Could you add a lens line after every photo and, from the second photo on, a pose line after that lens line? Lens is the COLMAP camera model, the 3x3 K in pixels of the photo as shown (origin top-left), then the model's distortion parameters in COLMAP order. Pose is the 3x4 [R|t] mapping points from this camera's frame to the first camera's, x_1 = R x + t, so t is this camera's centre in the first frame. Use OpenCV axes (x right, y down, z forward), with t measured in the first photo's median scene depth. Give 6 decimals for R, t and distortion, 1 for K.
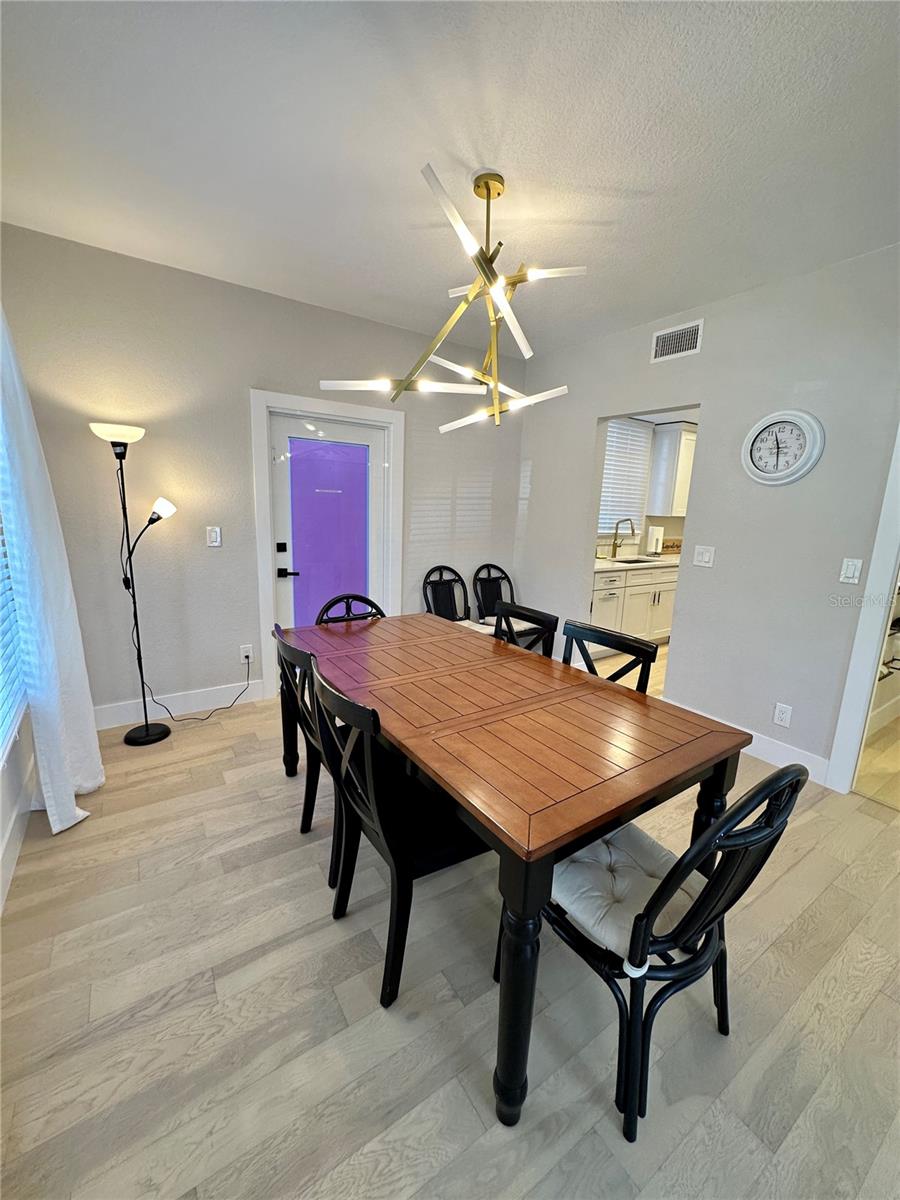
lens RADIAL K [[479.8, 0, 447.6], [0, 479.8, 598.9], [0, 0, 1]] dist [-0.007439, 0.001301]
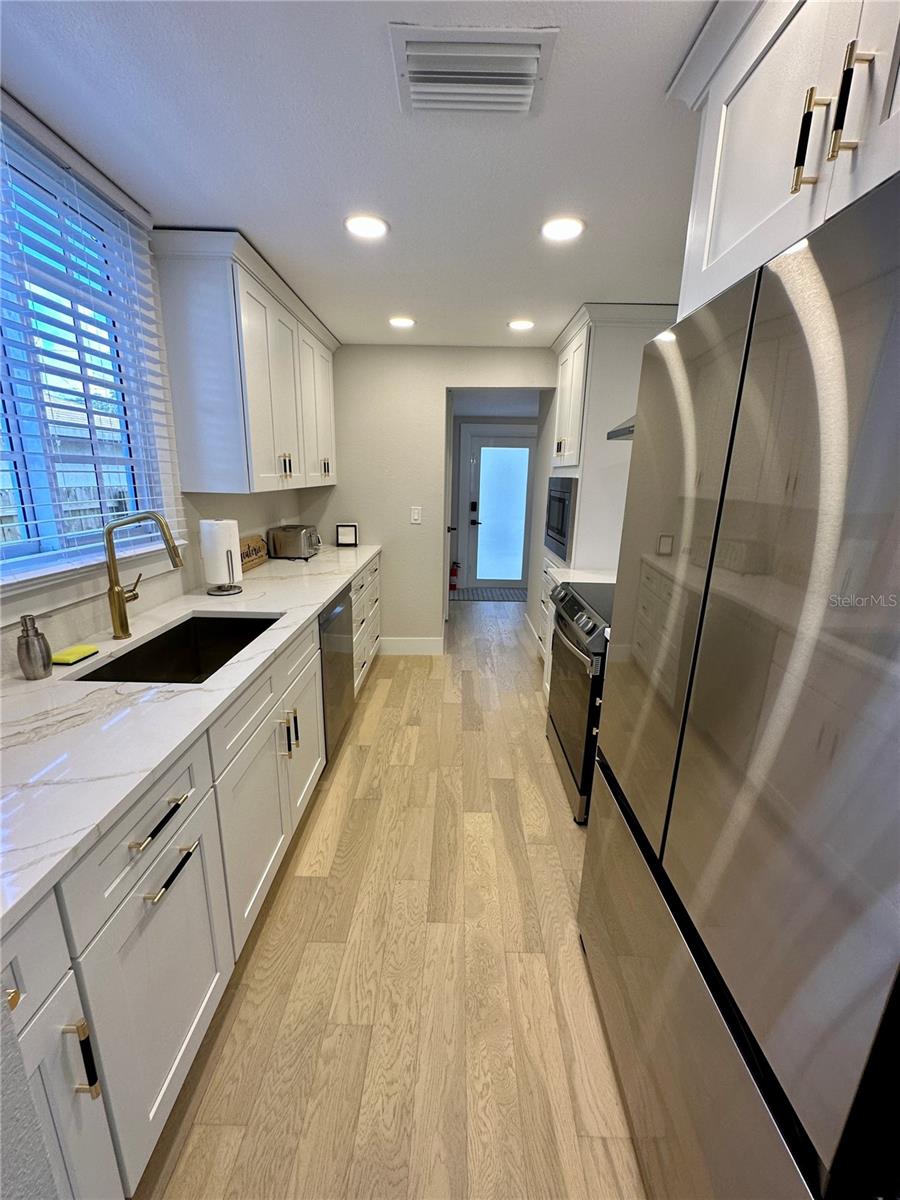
lens RADIAL K [[479.8, 0, 451.2], [0, 479.8, 599.1], [0, 0, 1]] dist [-0.007439, 0.001301]
pose [[0.563884, -0.224860, 0.794653, 0.347426], [0.157308, 0.973847, 0.163941, -0.196004], [-0.810734, 0.032561, 0.584509, 0.990830]]
